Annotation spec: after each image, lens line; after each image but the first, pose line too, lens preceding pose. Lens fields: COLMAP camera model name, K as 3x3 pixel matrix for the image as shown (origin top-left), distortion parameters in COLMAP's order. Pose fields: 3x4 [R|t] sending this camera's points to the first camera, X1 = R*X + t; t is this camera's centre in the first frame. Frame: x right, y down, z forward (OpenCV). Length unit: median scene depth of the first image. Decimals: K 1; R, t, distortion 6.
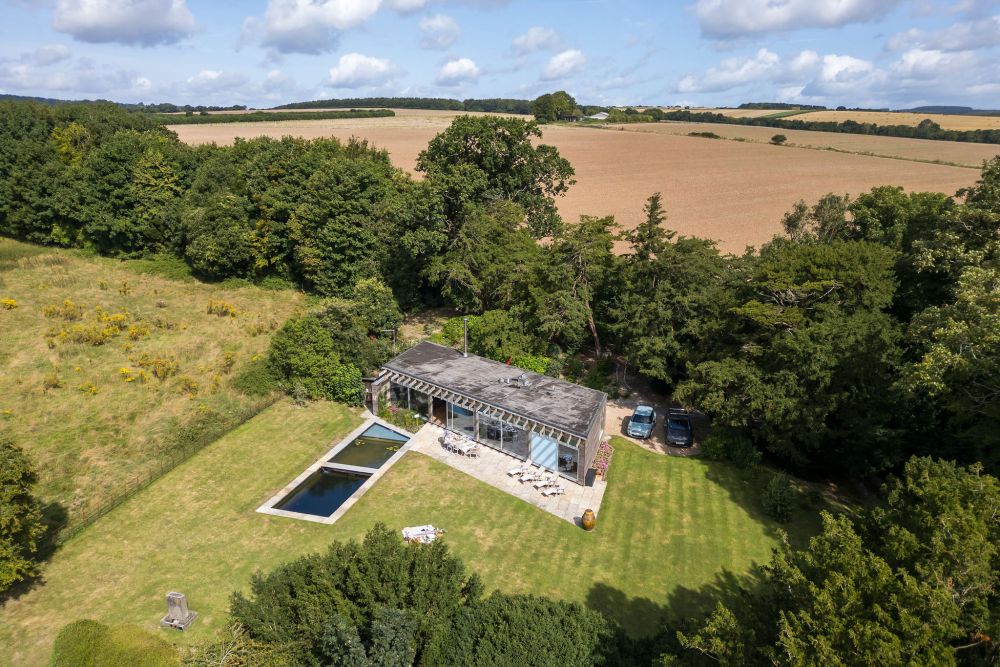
lens RADIAL K [[752.0, 0, 501.5], [0, 752.0, 275.0], [0, 0, 1]] dist [0.091453, -0.001729]
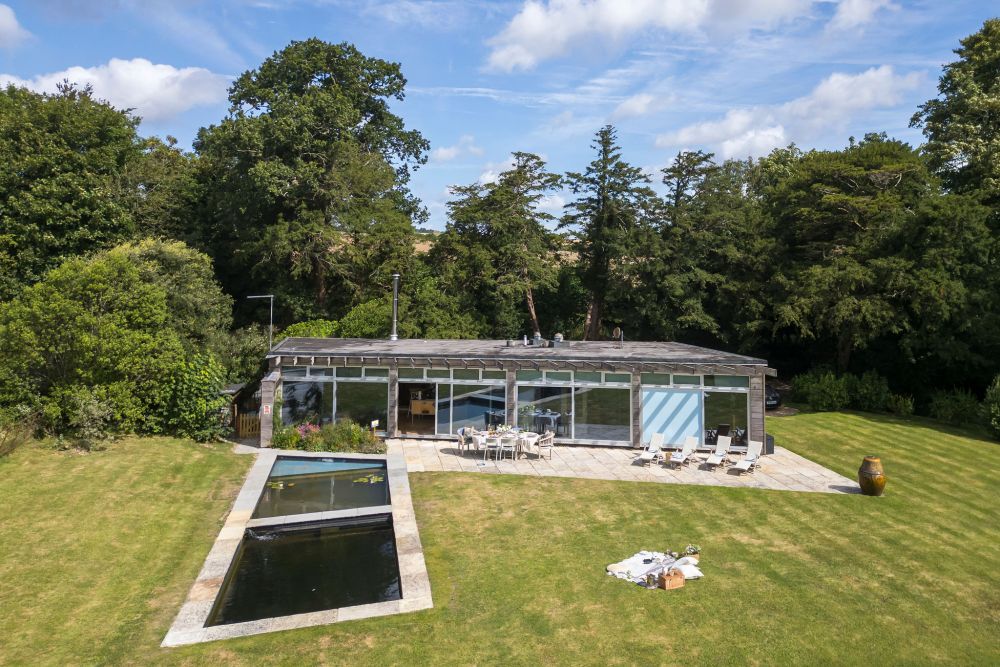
lens RADIAL K [[740.3, 0, 589.2], [0, 740.3, 188.9], [0, 0, 1]] dist [0.011098, -0.003146]
pose [[0.827462, 0.047446, 0.559513, -0.319766], [0.114827, 0.961070, -0.251314, 0.198248], [-0.549656, 0.272200, 0.789801, 0.530011]]
